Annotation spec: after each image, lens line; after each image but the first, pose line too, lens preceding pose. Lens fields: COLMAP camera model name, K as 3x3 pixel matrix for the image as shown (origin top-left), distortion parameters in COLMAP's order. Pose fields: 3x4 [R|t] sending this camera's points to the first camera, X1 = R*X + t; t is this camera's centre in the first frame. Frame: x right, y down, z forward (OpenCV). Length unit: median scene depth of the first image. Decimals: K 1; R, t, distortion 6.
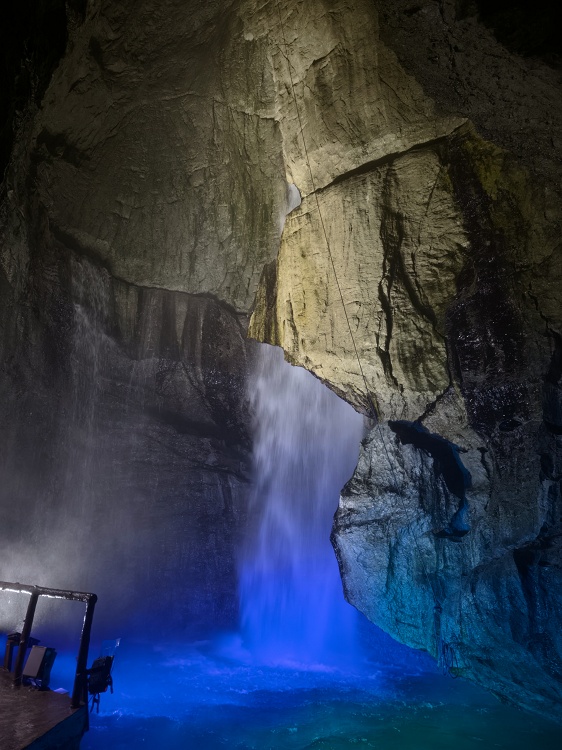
lens RADIAL K [[515.0, 0, 282.0], [0, 515.0, 370.5], [0, 0, 1]] dist [0.007112, 0.002675]
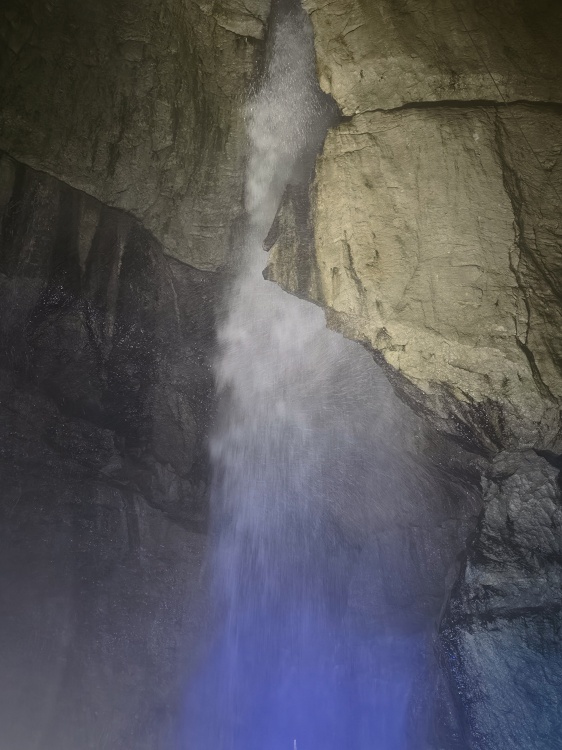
lens RADIAL K [[515.0, 0, 282.0], [0, 515.0, 370.5], [0, 0, 1]] dist [0.007112, 0.002675]
pose [[0.874996, 0.207926, 0.437206, -0.310834], [-0.188540, 0.978129, -0.087845, 0.097477], [-0.445909, -0.005567, 0.895061, 0.459041]]
